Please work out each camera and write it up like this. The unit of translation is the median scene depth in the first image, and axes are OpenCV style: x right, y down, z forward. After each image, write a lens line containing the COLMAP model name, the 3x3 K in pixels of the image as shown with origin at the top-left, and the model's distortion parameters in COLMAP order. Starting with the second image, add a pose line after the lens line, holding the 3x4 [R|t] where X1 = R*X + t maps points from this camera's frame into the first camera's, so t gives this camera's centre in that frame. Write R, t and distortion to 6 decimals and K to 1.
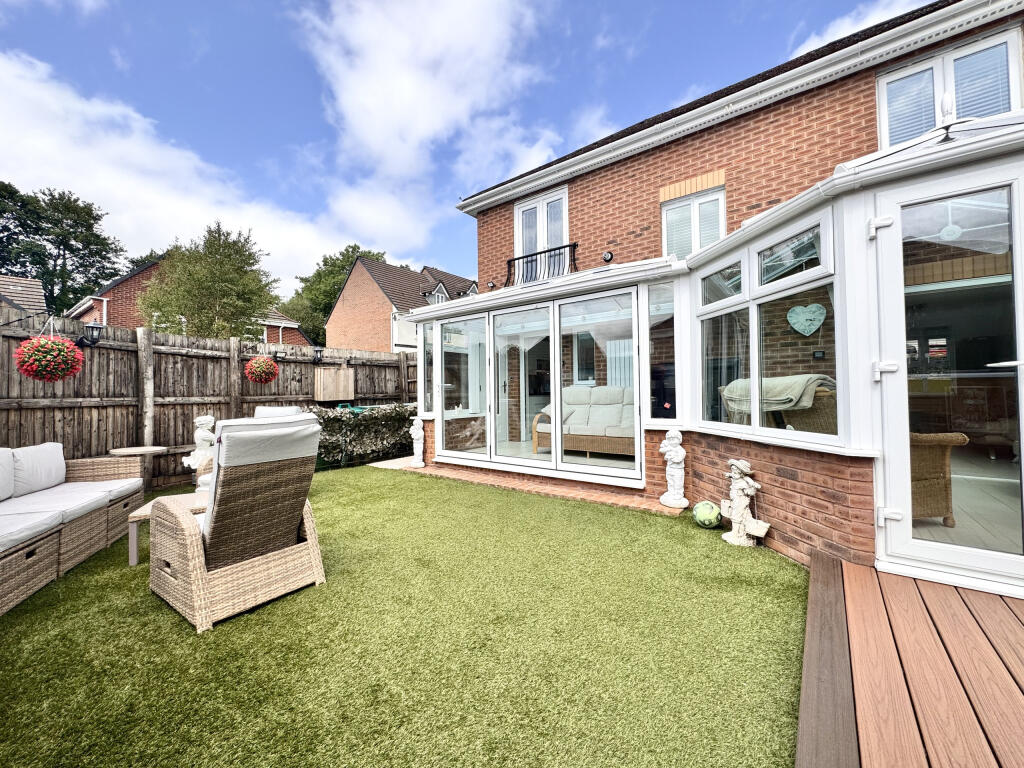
lens RADIAL K [[408.8, 0, 512.0], [0, 408.8, 384.0], [0, 0, 1]] dist [-0.000377, -0.000096]
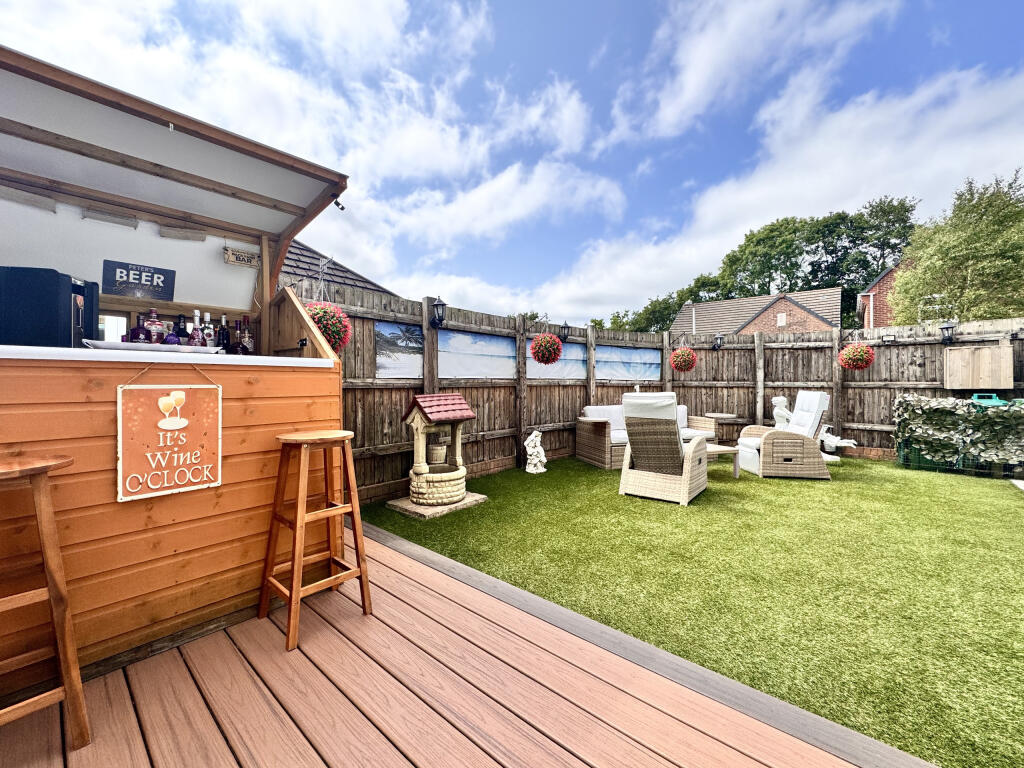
lens RADIAL K [[408.8, 0, 512.0], [0, 408.8, 384.0], [0, 0, 1]] dist [-0.000377, -0.000096]
pose [[-0.052595, 0.018156, -0.998451, 0.476701], [0.019895, 0.999655, 0.017130, -0.000008], [0.998418, -0.018964, -0.052938, 0.203645]]
